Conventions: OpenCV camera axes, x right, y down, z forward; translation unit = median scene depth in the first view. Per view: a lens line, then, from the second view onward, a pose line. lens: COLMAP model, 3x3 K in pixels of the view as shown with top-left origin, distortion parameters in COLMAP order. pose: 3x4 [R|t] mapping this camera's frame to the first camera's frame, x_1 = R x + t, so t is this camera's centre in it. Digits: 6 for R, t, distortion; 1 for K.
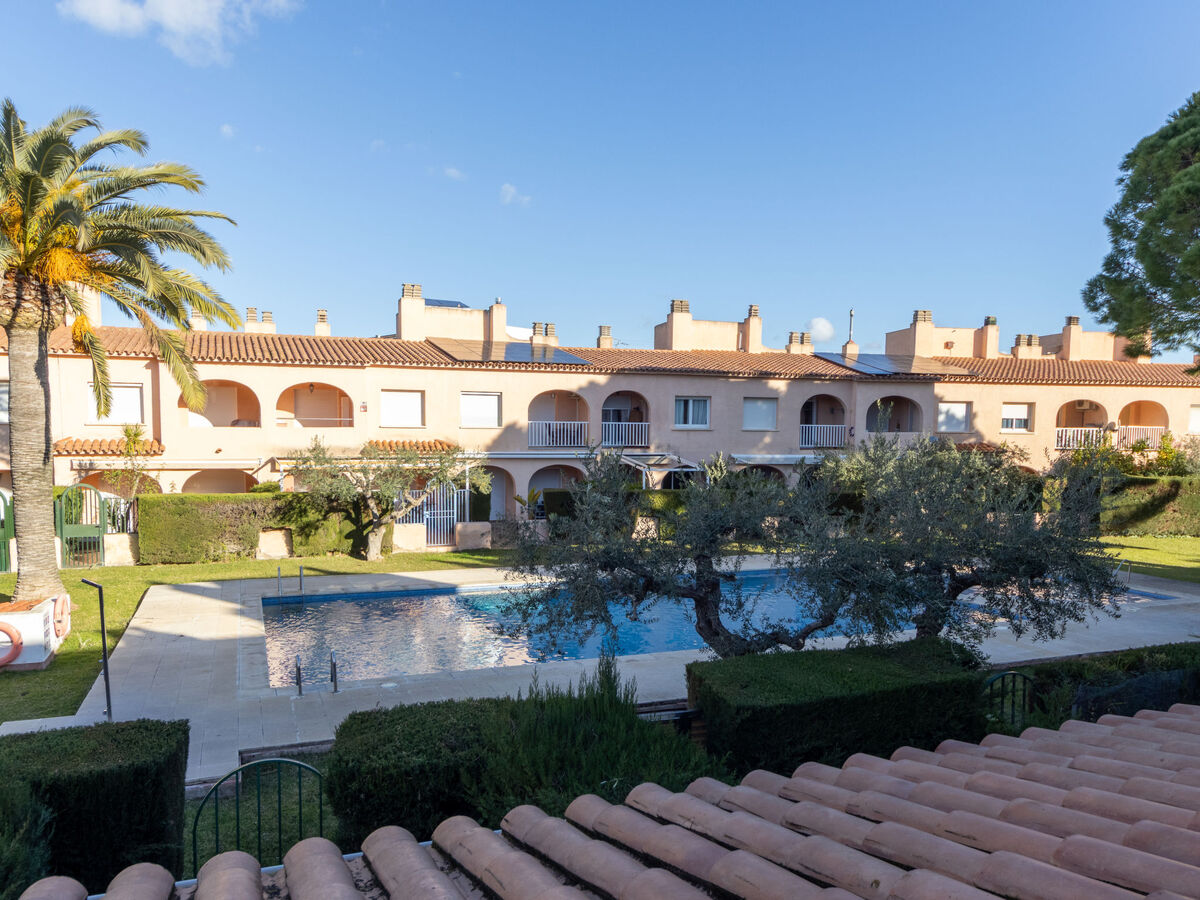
lens RADIAL K [[873.2, 0, 600.0], [0, 873.2, 450.0], [0, 0, 1]] dist [-0.004182, 0.002298]
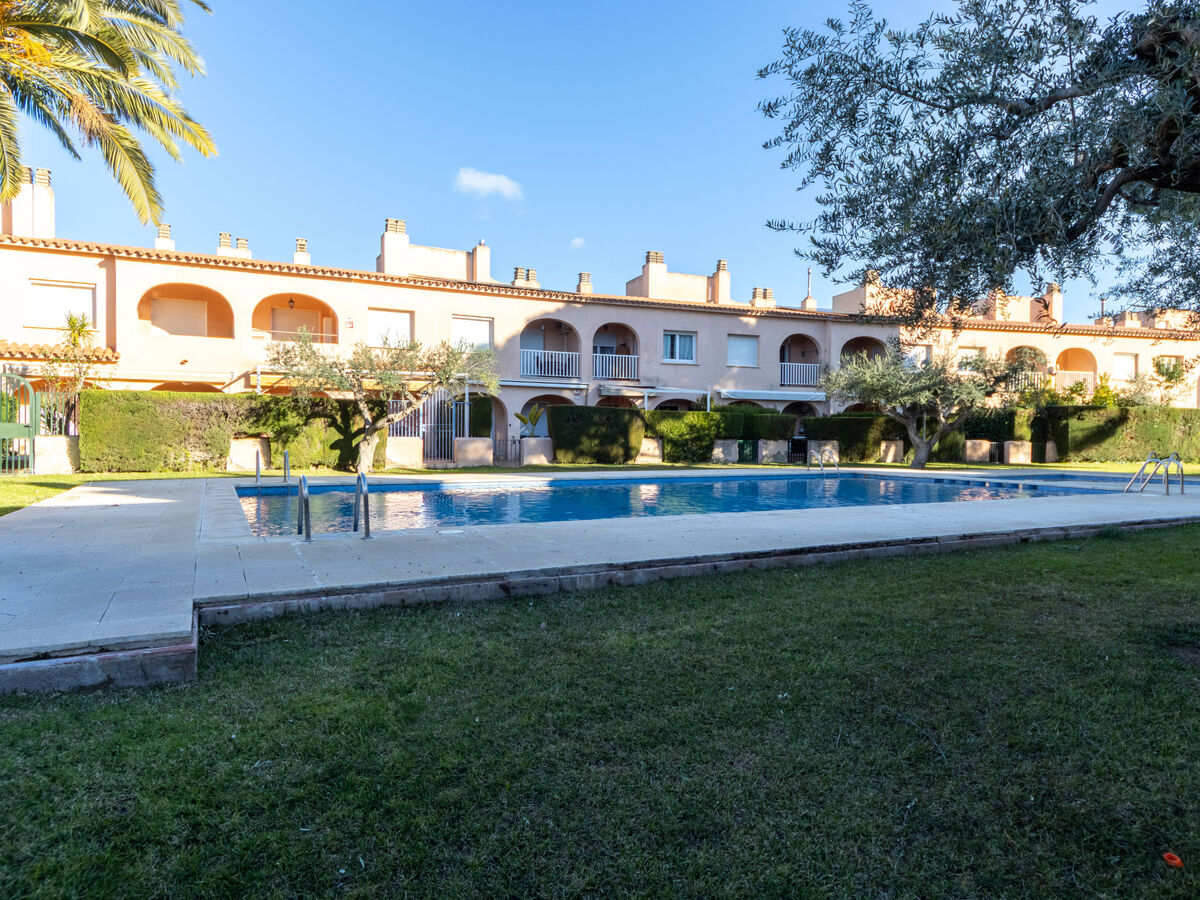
lens RADIAL K [[668.4, 0, 570.8], [0, 668.4, 448.7], [0, 0, 1]] dist [-0.000144, -0.001872]
pose [[0.994503, -0.000925, 0.104704, -0.112167], [0.006514, 0.998571, -0.053050, 0.128152], [-0.104506, 0.053440, 0.993087, 0.277249]]
